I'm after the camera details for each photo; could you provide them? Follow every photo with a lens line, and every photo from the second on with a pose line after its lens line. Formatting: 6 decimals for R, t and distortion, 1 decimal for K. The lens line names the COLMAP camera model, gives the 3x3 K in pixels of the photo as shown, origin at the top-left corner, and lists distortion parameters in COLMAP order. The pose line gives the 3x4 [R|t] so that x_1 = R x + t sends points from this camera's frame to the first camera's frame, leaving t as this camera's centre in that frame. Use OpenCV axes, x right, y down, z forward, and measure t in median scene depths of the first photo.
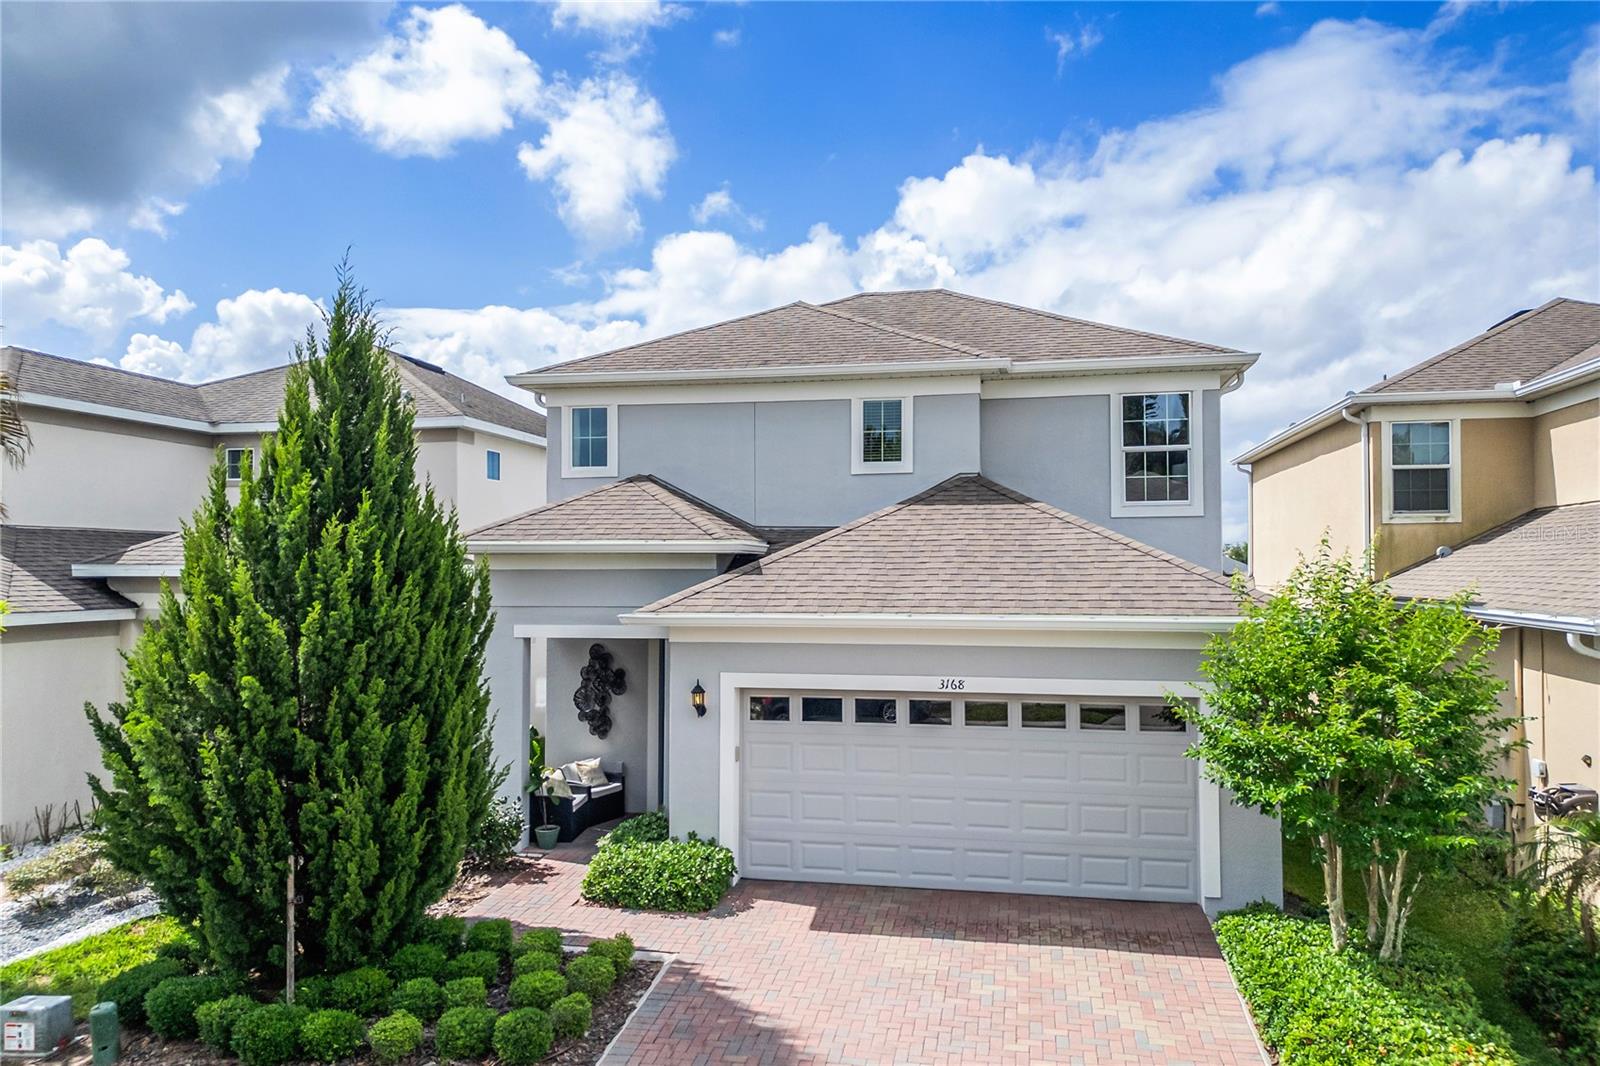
lens RADIAL K [[1109.4, 0, 796.2], [0, 1109.4, 572.3], [0, 0, 1]] dist [0.071320, -0.068011]
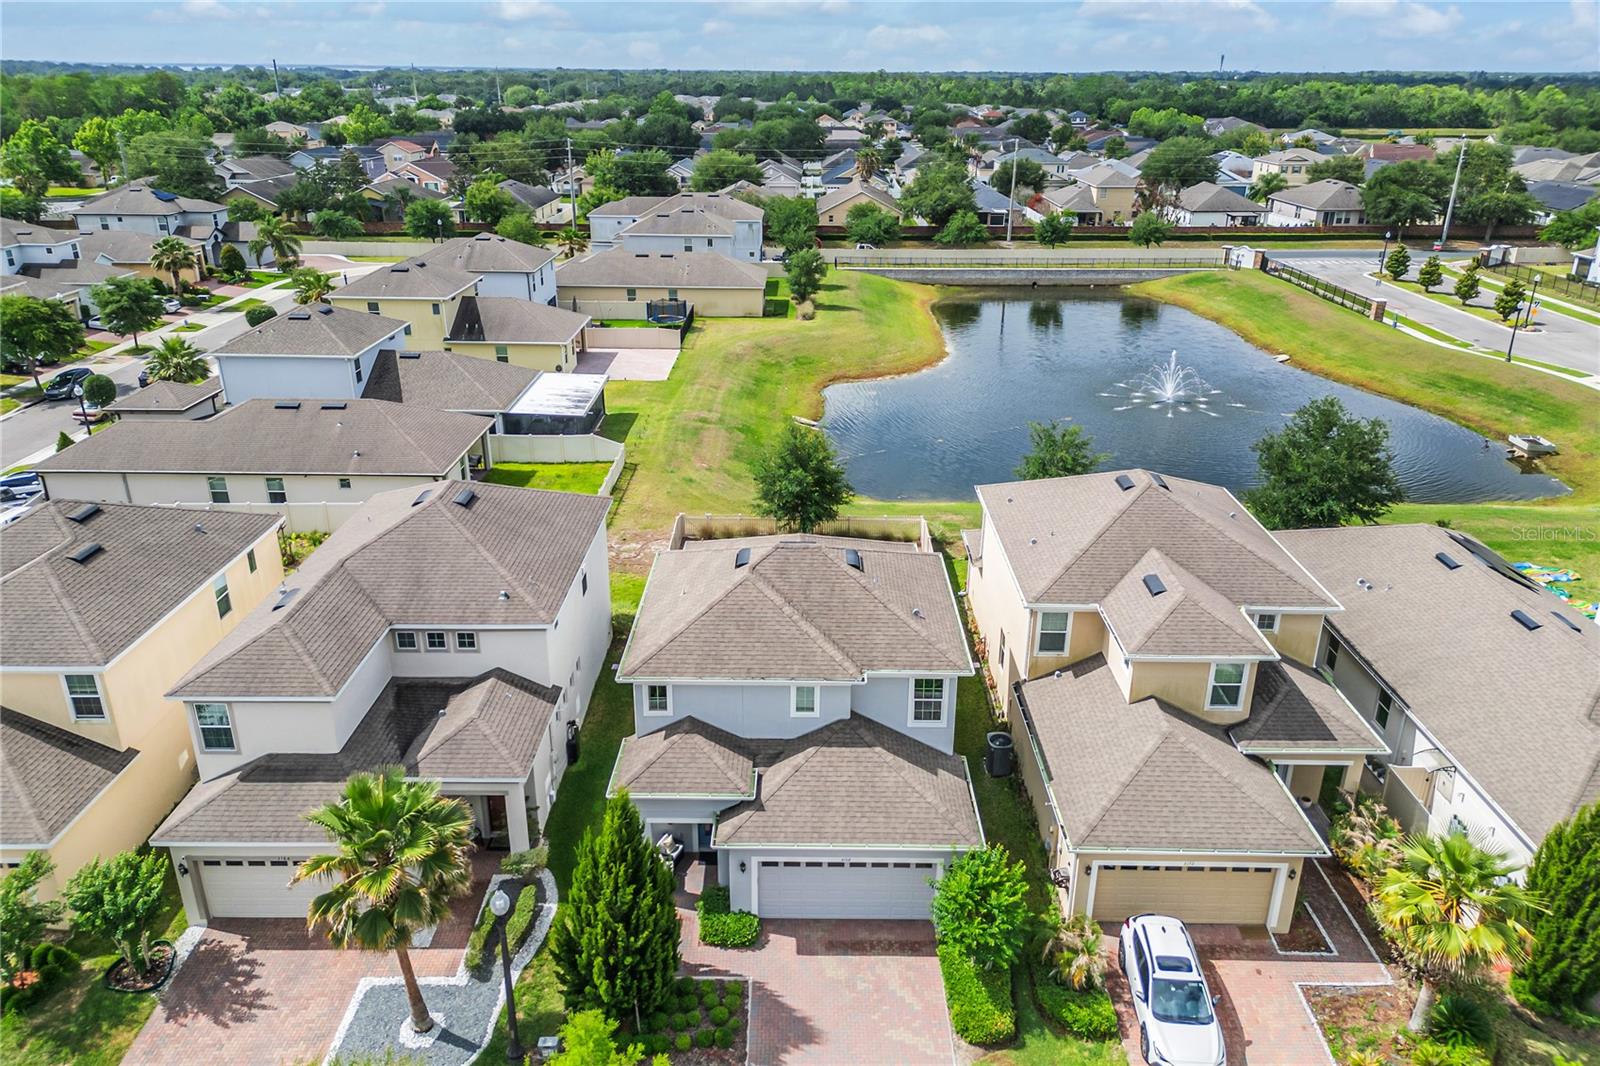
lens RADIAL K [[1109.4, 0, 799.8], [0, 1109.4, 558.9], [0, 0, 1]] dist [0.071320, -0.068011]
pose [[0.980188, -0.071633, 0.184664, -0.351059], [-0.007505, 0.918212, 0.396018, -1.403494], [-0.197929, -0.389558, 0.899482, -0.917629]]
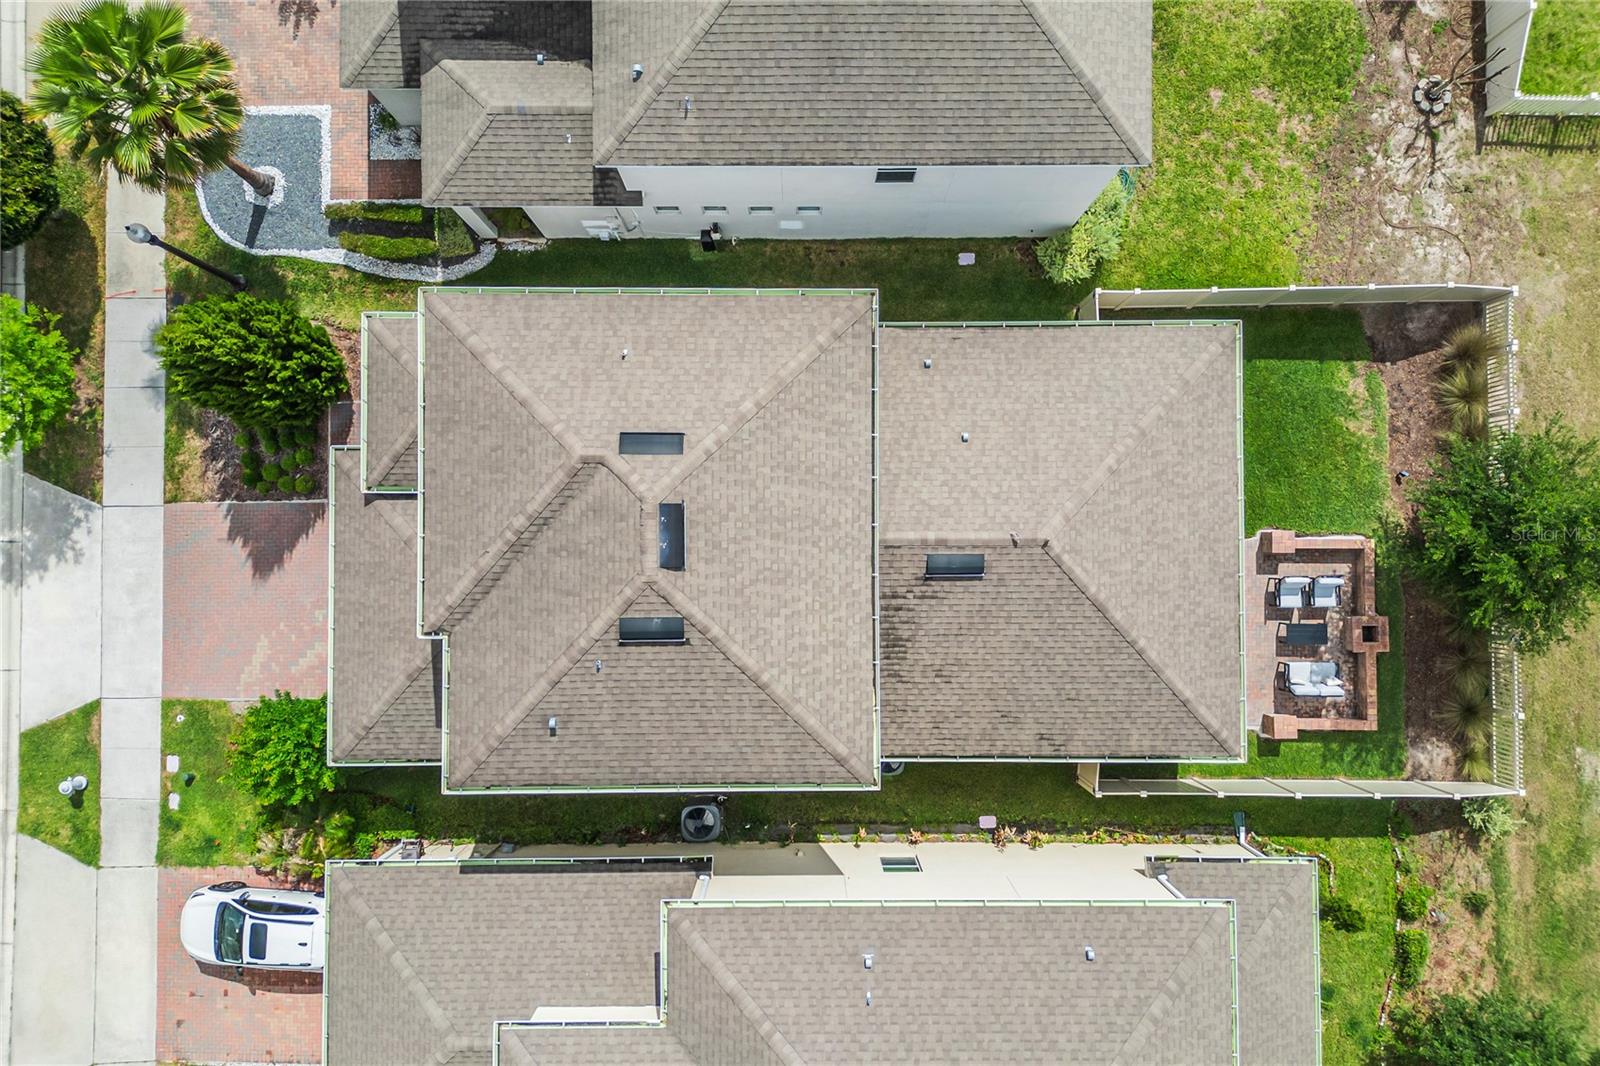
lens RADIAL K [[1109.4, 0, 798.8], [0, 1109.4, 540.8], [0, 0, 1]] dist [0.071320, -0.068011]
pose [[0.206731, 0.978160, -0.021589, 0.227329], [0.004005, 0.021220, 0.999767, -1.928752], [0.978390, -0.206769, 0.000469, 1.713484]]
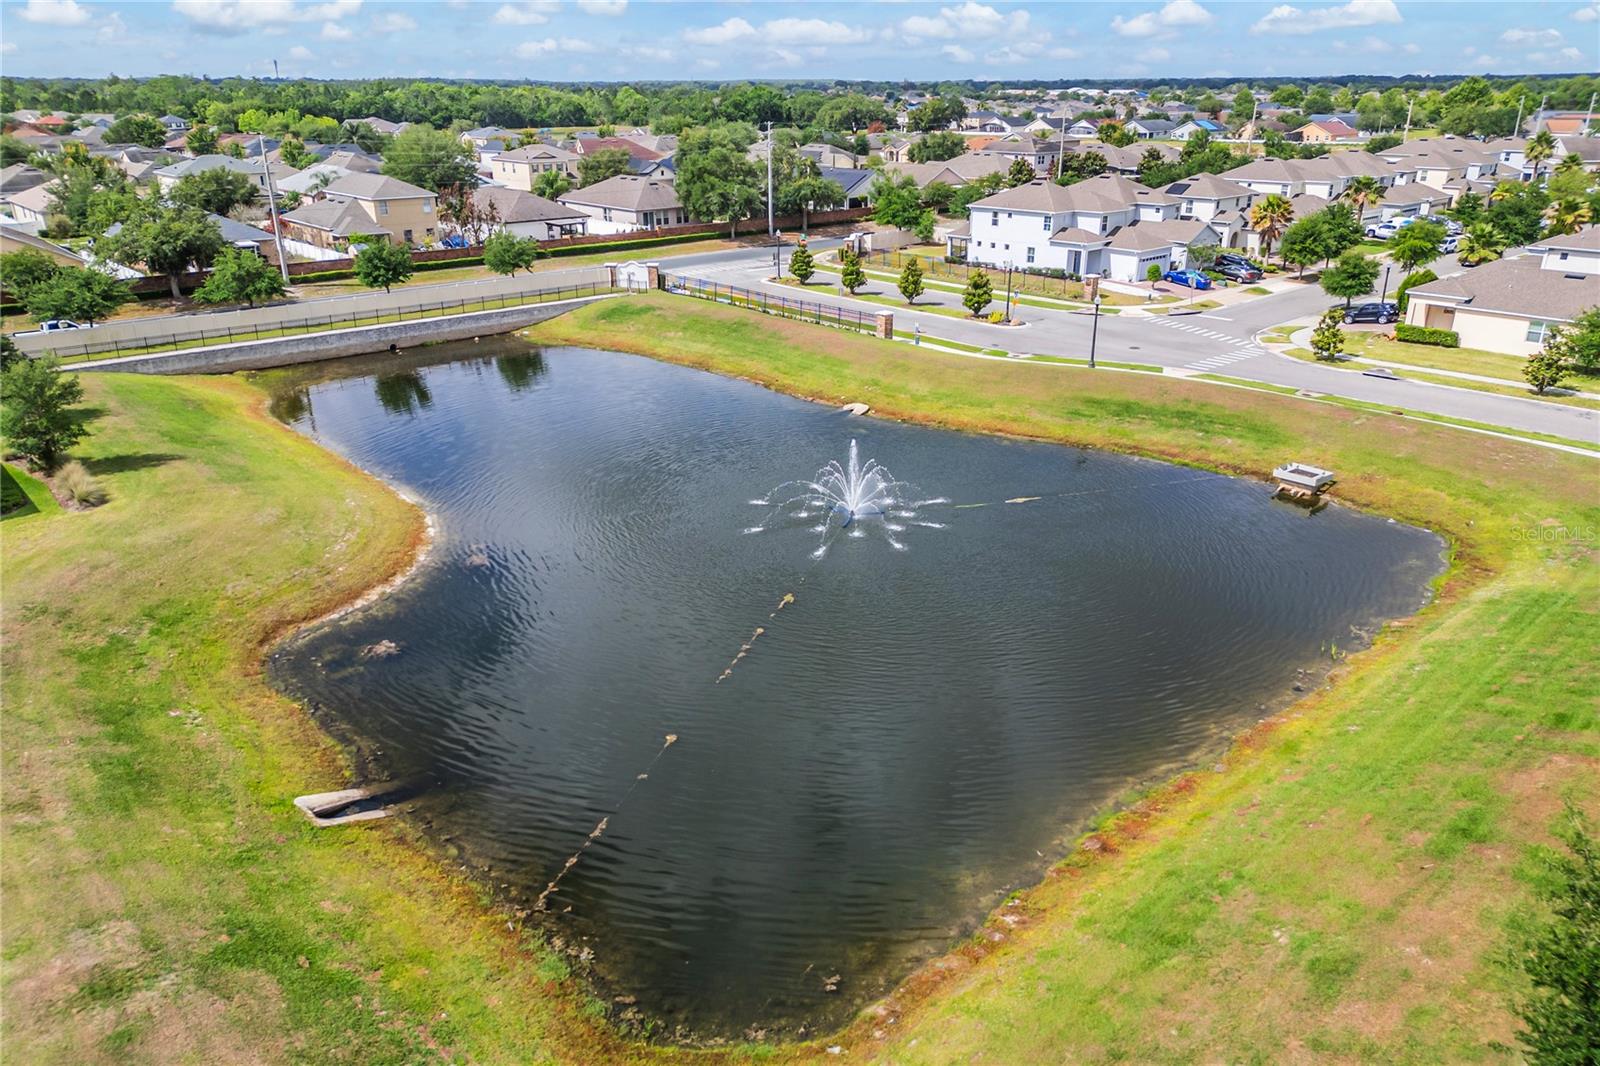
lens RADIAL K [[1109.4, 0, 802.3], [0, 1109.4, 561.1], [0, 0, 1]] dist [0.071320, -0.068011]
pose [[0.585866, -0.318202, 0.745324, -0.207546], [0.003890, 0.920784, 0.390054, -1.124978], [-0.810399, -0.225620, 0.540694, 2.980140]]
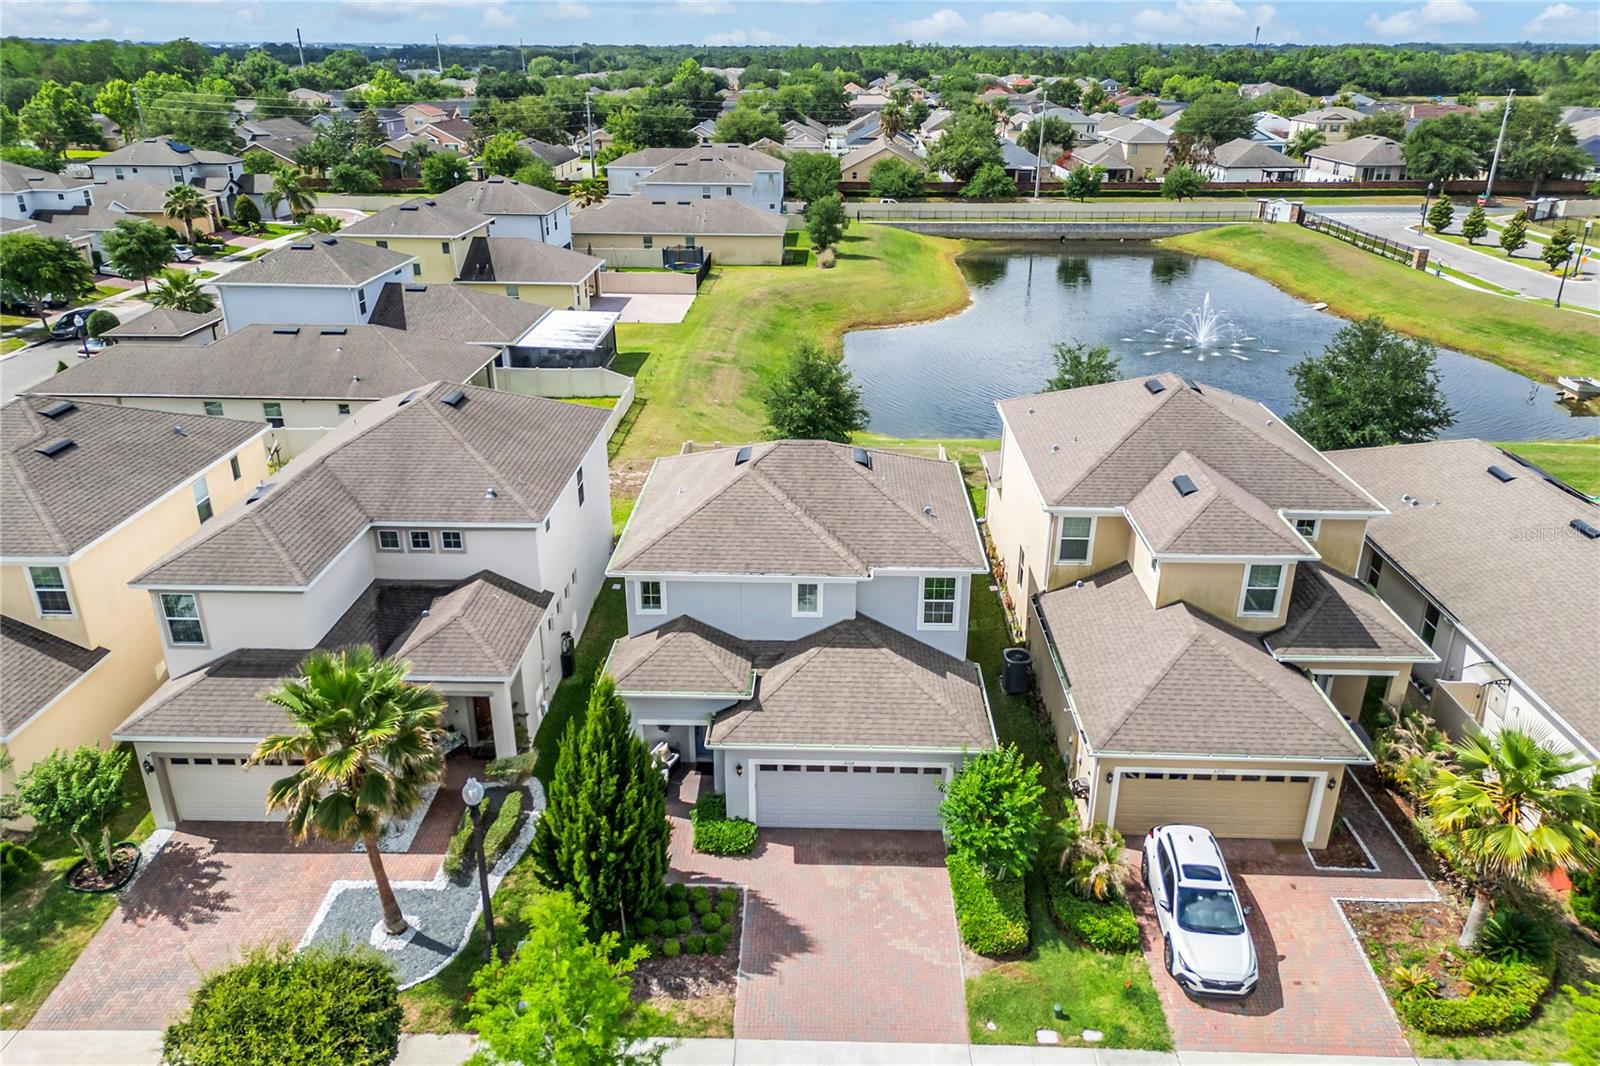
lens RADIAL K [[1109.4, 0, 800.9], [0, 1109.4, 559.8], [0, 0, 1]] dist [0.071320, -0.068011]
pose [[0.984252, -0.069186, 0.162671, -0.290018], [-0.004132, 0.910972, 0.412447, -1.164630], [-0.176725, -0.406624, 0.896340, -0.856242]]
